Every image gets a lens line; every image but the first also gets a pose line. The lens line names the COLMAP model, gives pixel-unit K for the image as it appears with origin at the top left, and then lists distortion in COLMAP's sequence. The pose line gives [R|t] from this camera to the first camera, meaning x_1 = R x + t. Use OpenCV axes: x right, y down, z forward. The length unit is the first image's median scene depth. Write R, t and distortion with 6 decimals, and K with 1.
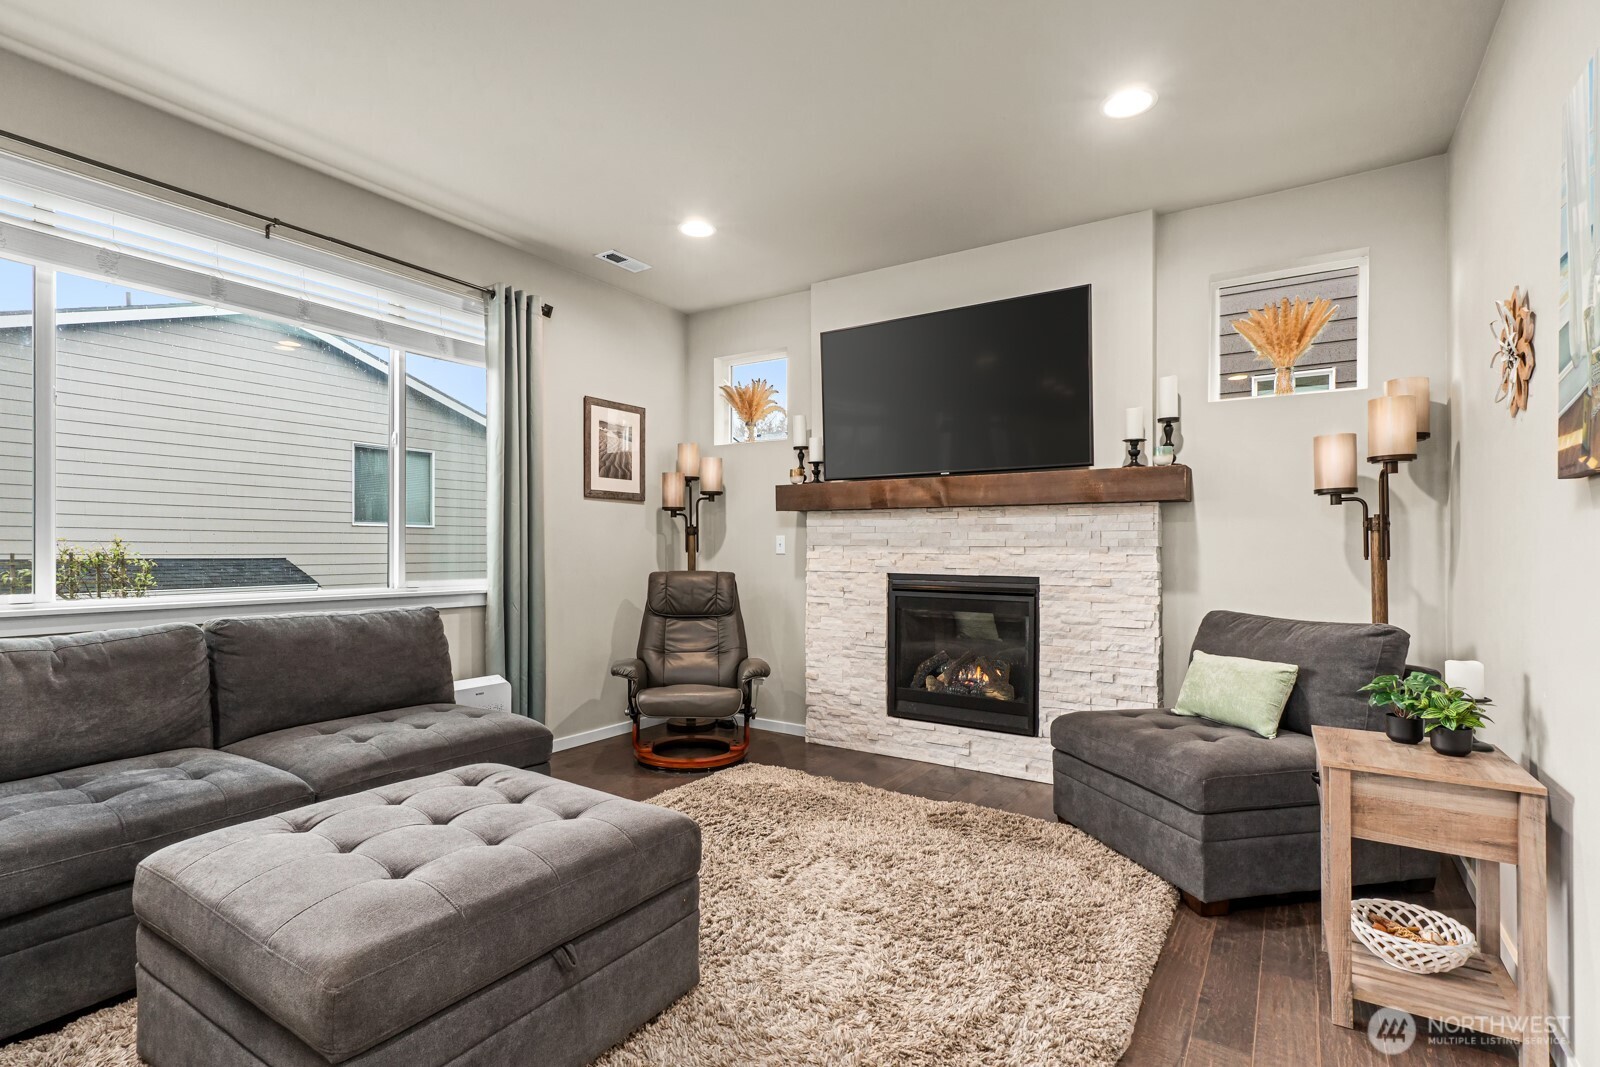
lens RADIAL K [[772.9, 0, 801.2], [0, 772.9, 543.7], [0, 0, 1]] dist [0.012515, 0.001076]
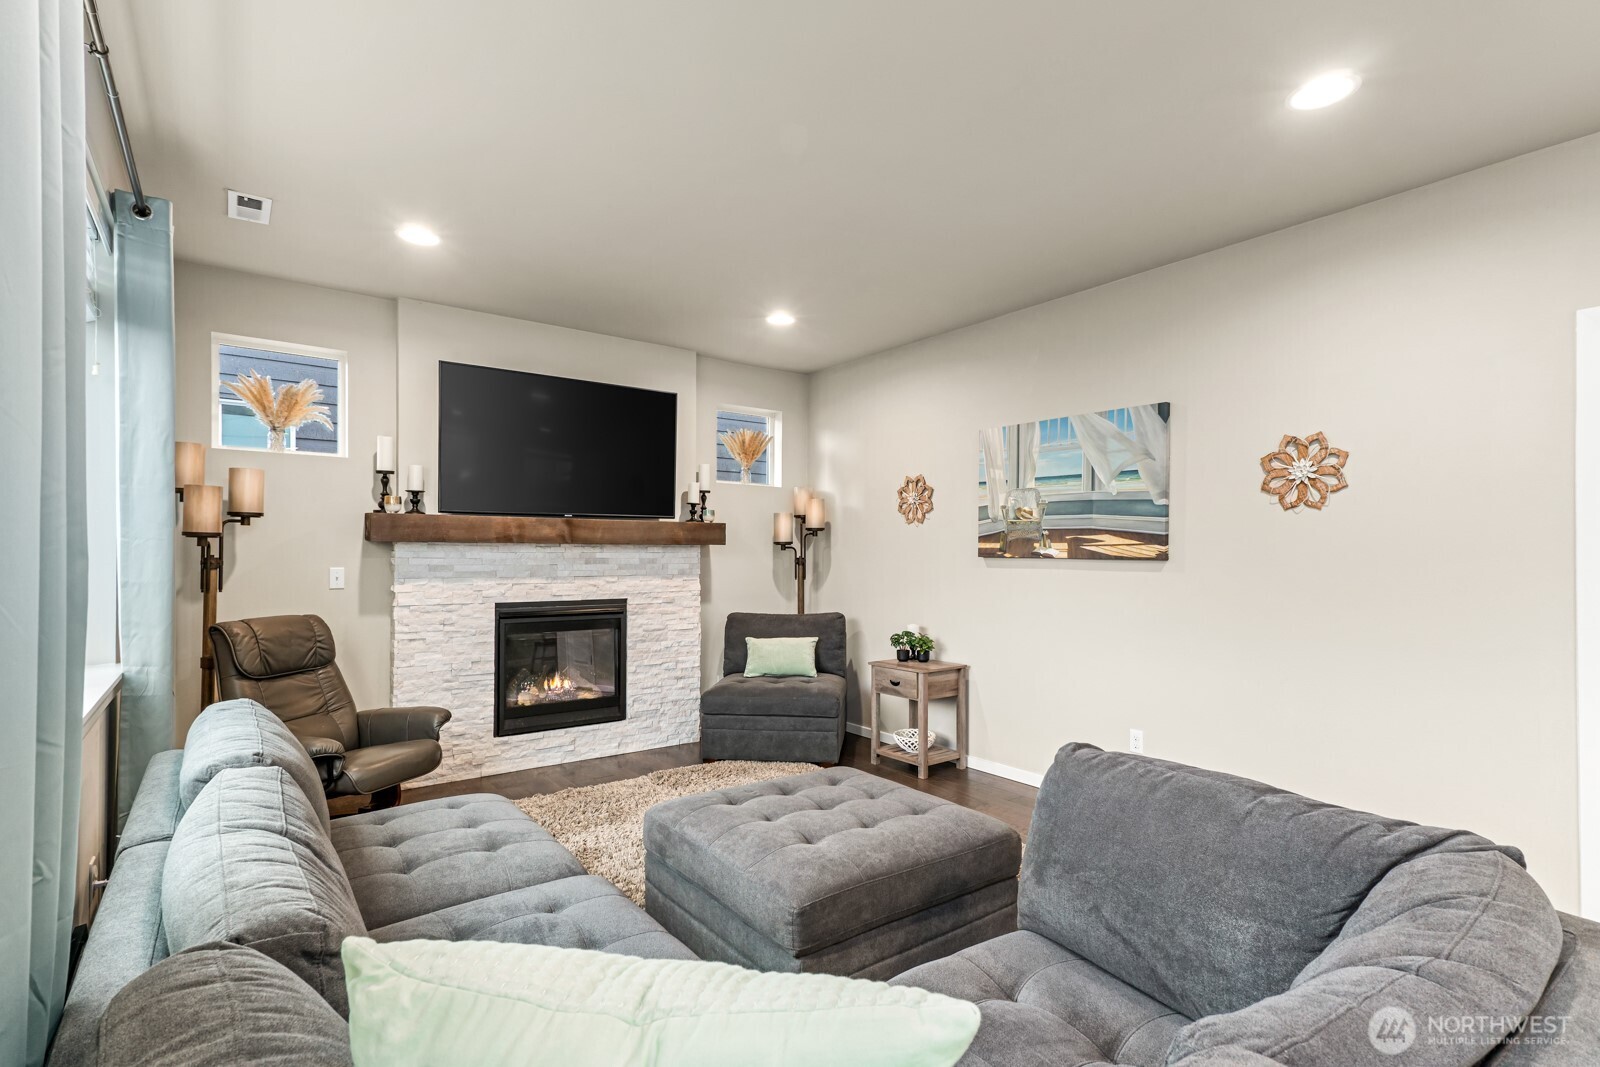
lens RADIAL K [[772.9, 0, 807.6], [0, 772.9, 540.0], [0, 0, 1]] dist [0.012515, 0.001076]
pose [[0.336357, 0.010555, 0.941675, -0.805630], [-0.009428, 0.999925, -0.007841, -0.047580], [-0.941687, -0.006240, 0.336431, 0.256006]]
